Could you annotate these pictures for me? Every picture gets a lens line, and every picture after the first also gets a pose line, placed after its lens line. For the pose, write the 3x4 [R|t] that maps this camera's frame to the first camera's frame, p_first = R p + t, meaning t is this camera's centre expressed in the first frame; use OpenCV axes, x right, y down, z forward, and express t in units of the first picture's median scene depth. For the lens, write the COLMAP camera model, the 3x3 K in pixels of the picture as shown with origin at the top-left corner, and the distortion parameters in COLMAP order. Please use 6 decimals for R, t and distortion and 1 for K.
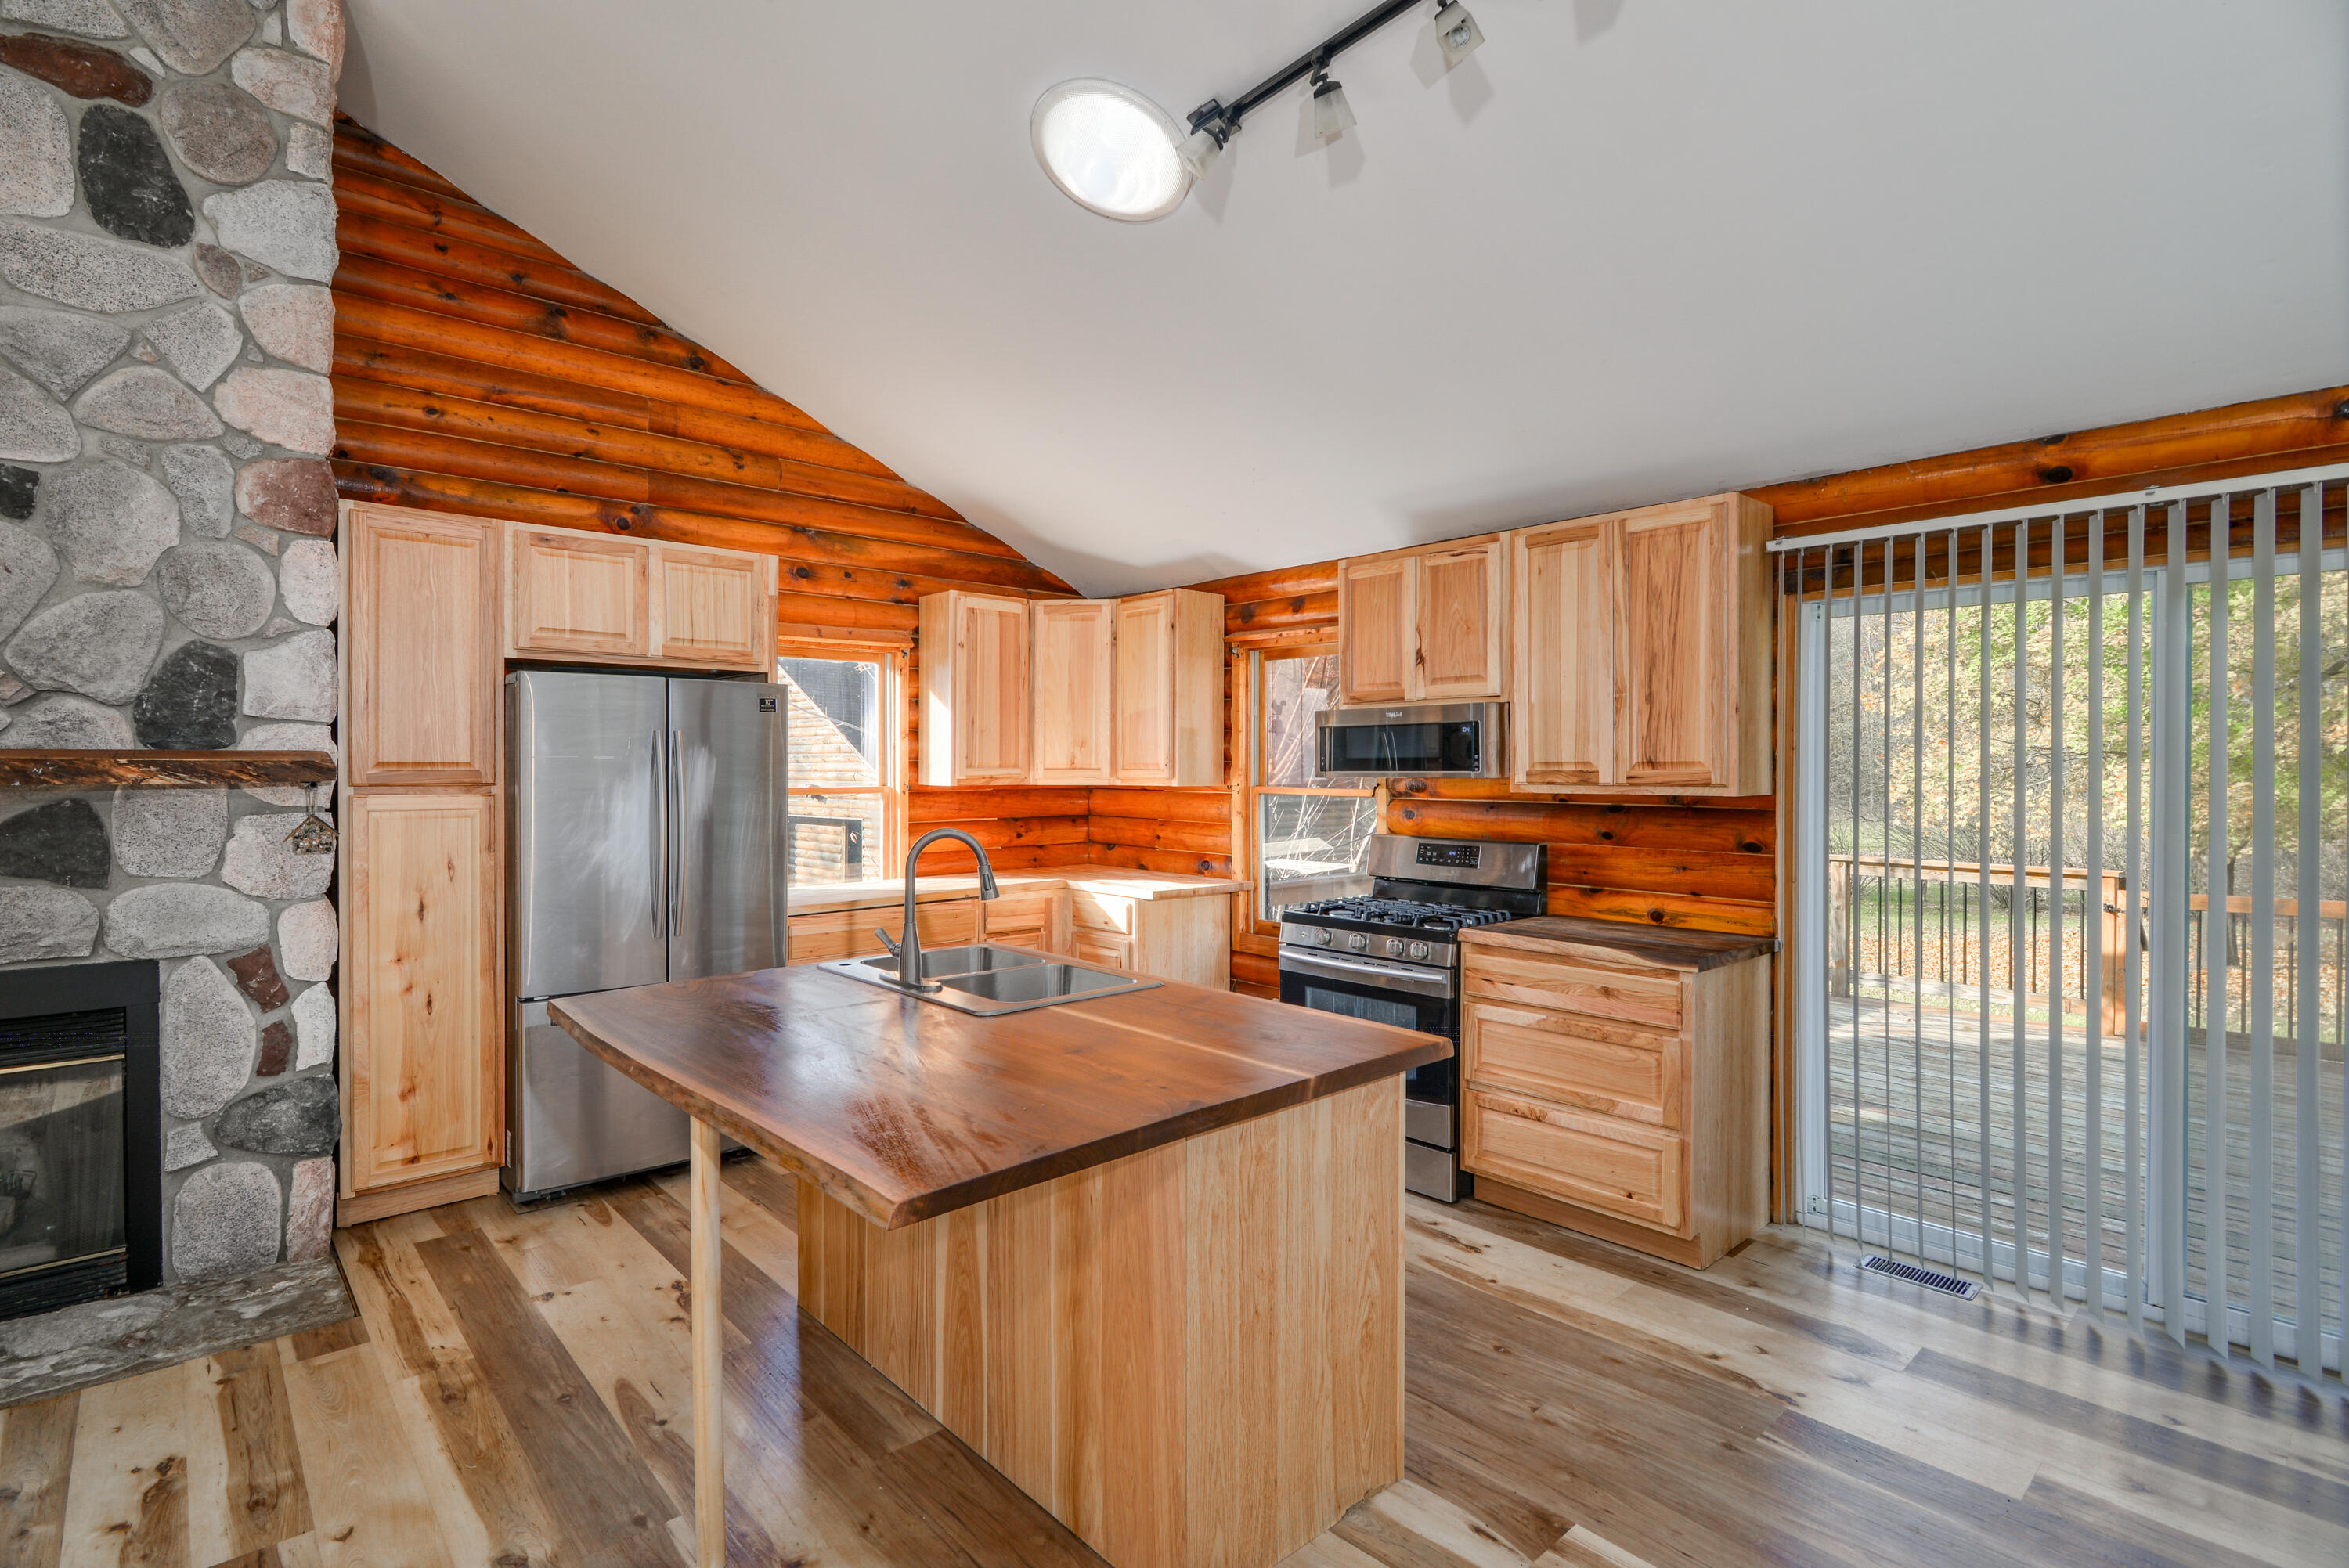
lens RADIAL K [[1144.9, 0, 1165.9], [0, 1144.9, 776.5], [0, 0, 1]] dist [-0.007755, -0.000848]
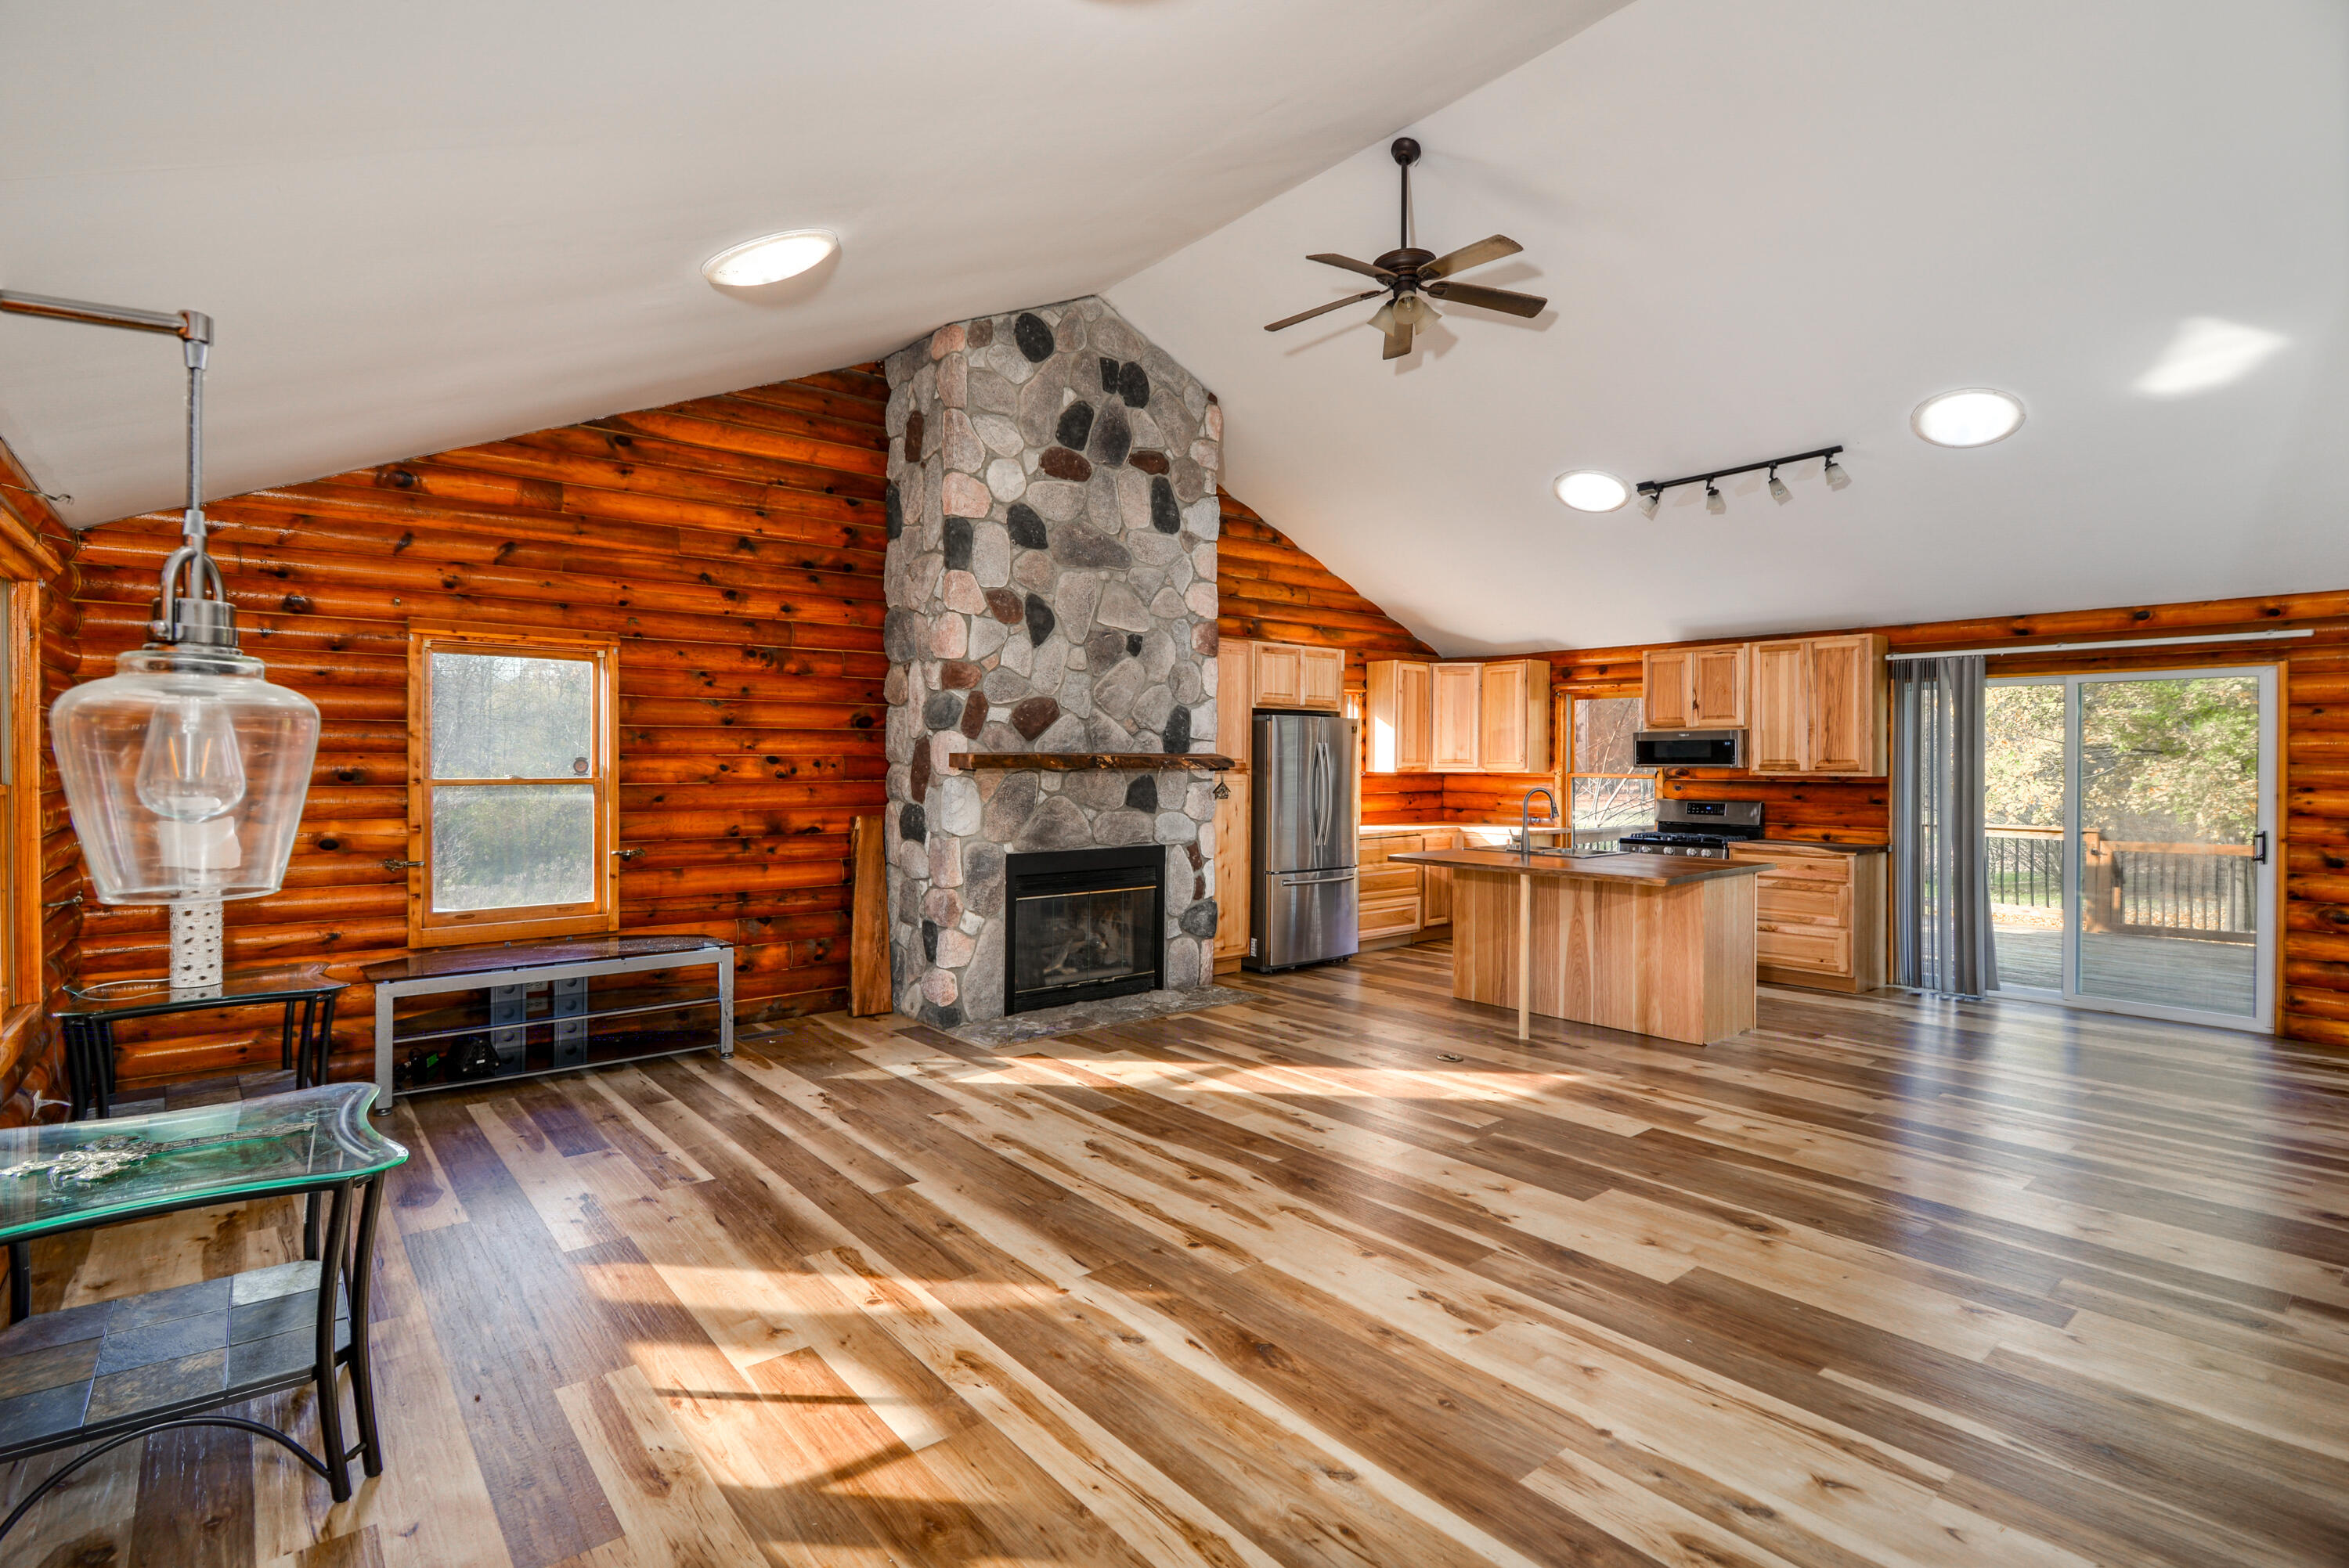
lens RADIAL K [[1147.4, 0, 1158.9], [0, 1147.4, 763.7], [0, 0, 1]] dist [-0.003556, -0.000591]
pose [[0.998866, 0.002116, -0.047566, -0.657346], [-0.002398, 0.999980, -0.005855, 0.008960], [0.047552, 0.005962, 0.998851, -1.082456]]
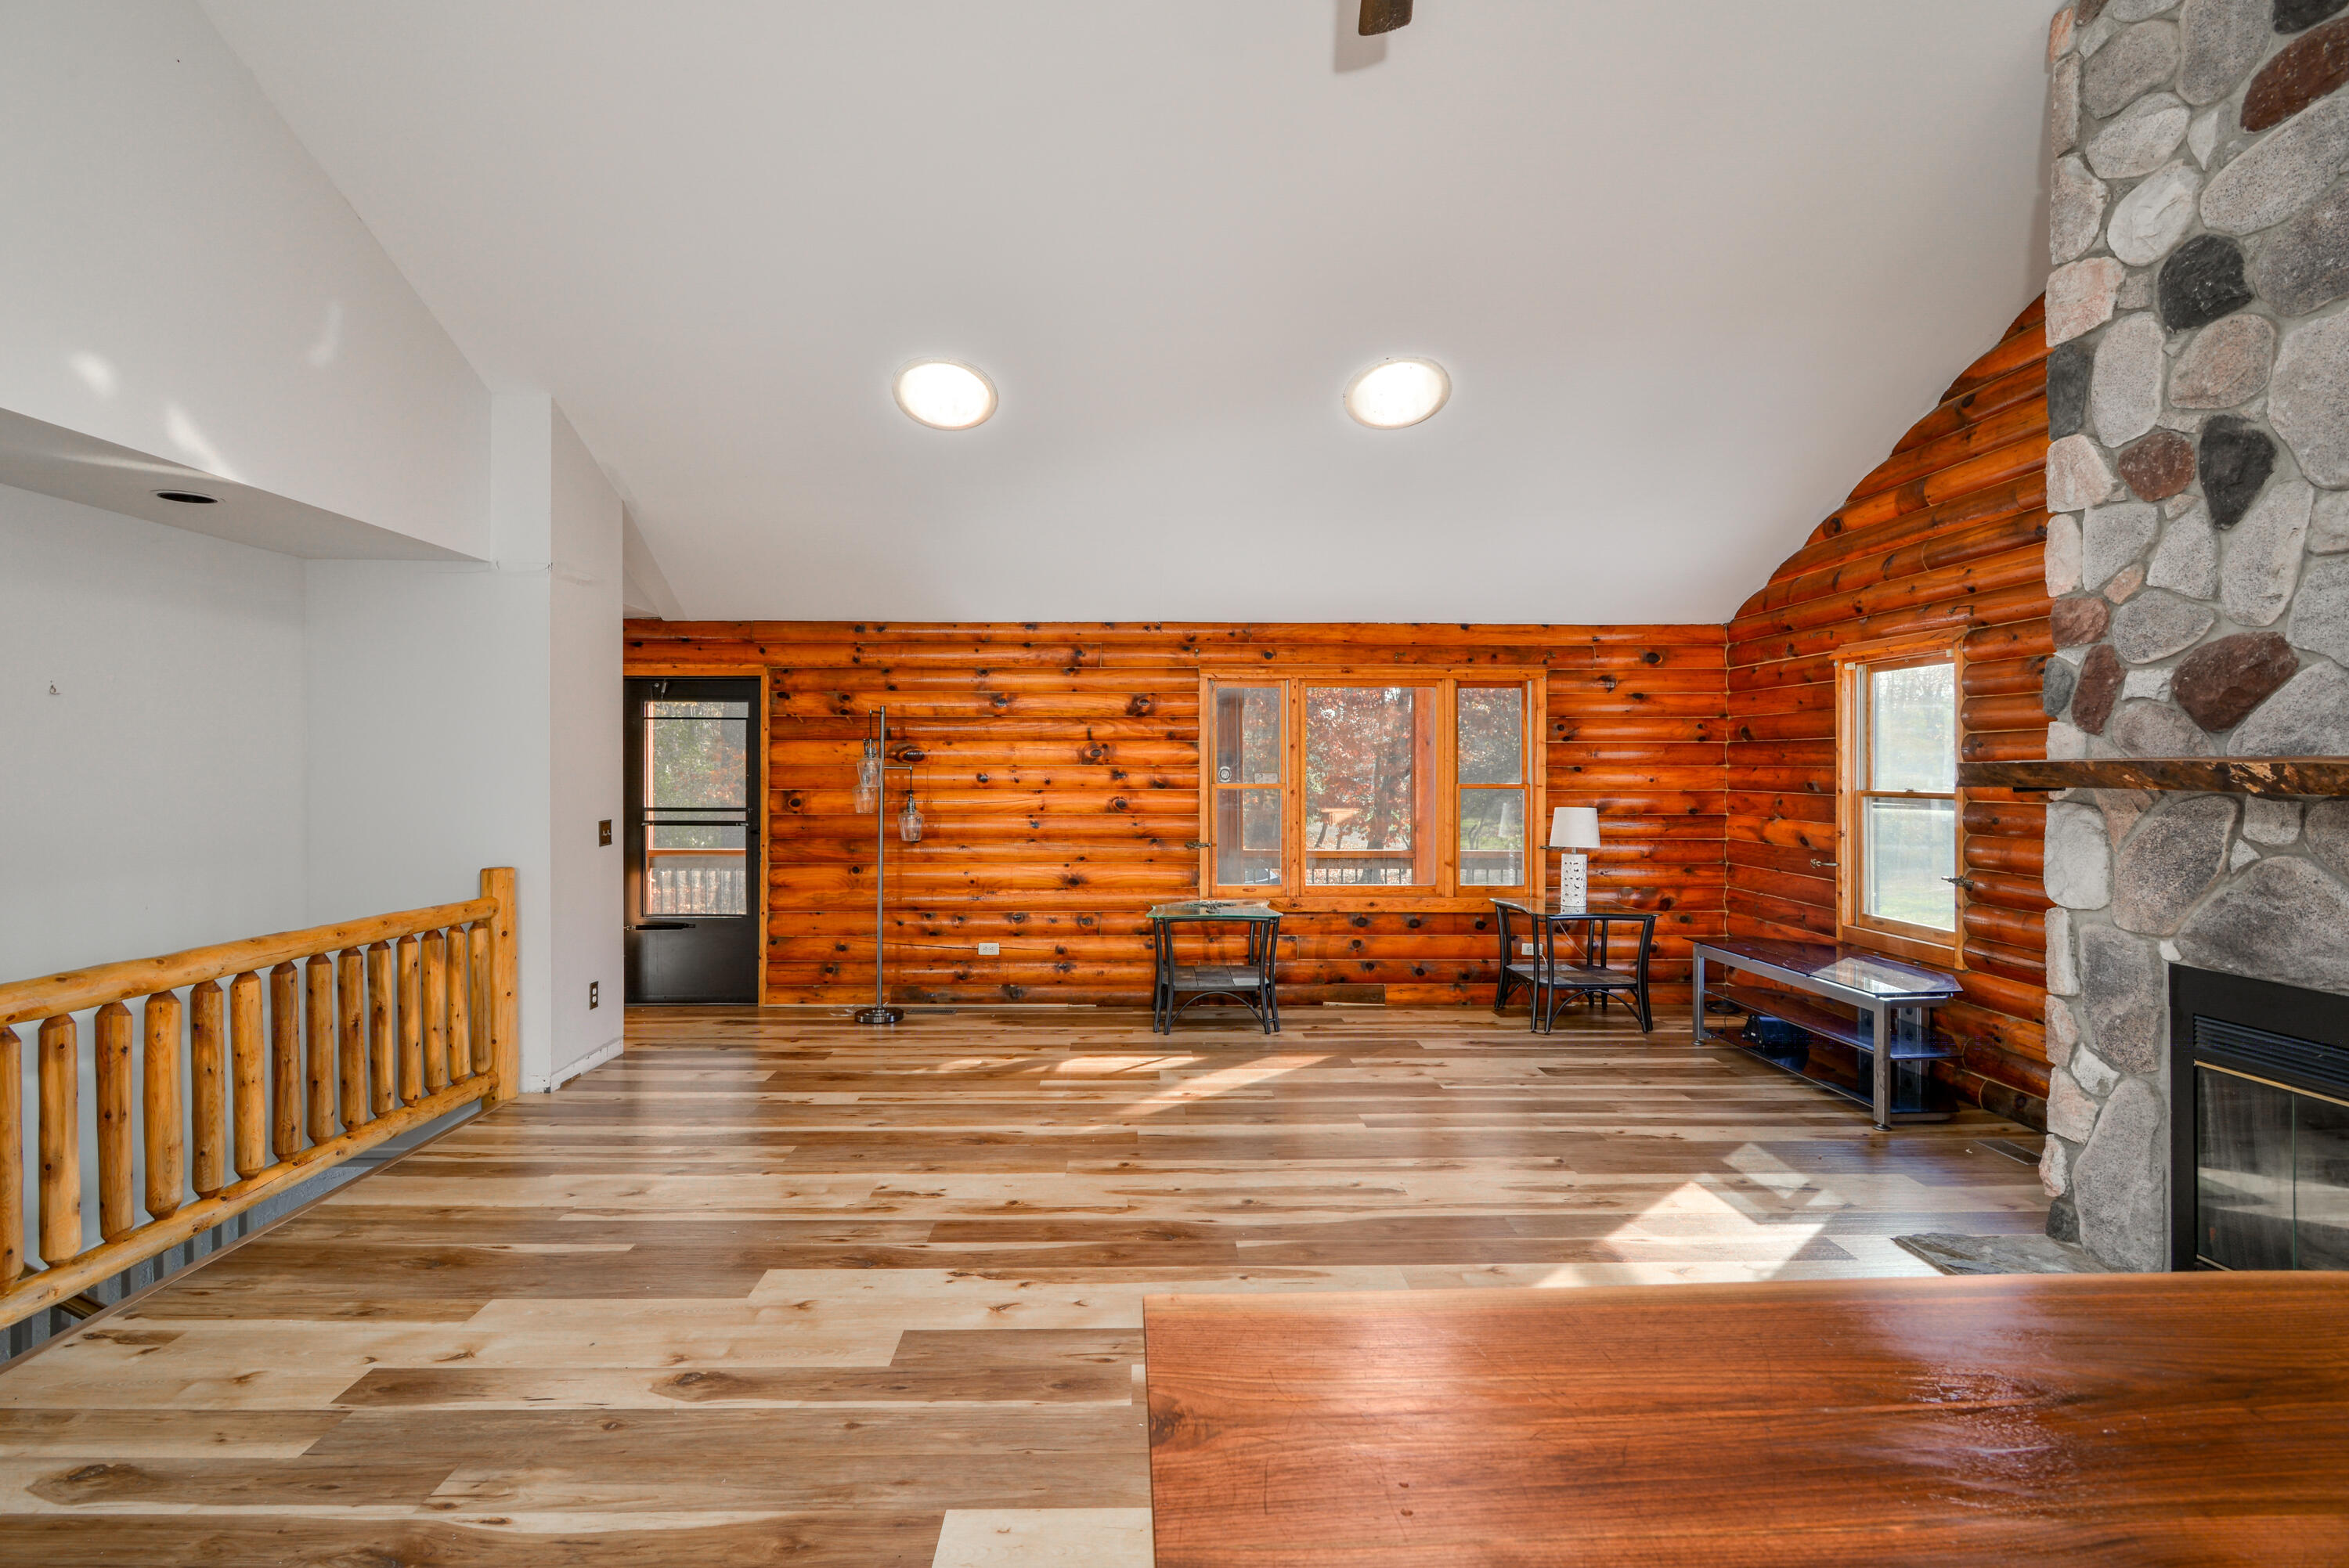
lens RADIAL K [[1137.3, 0, 1176.5], [0, 1137.3, 773.3], [0, 0, 1]] dist [-0.004865, -0.000992]
pose [[-0.645369, 0.000763, -0.763871, 0.149283], [-0.010153, 0.999903, 0.009578, -0.006462], [0.763804, 0.013937, -0.645298, 0.596017]]
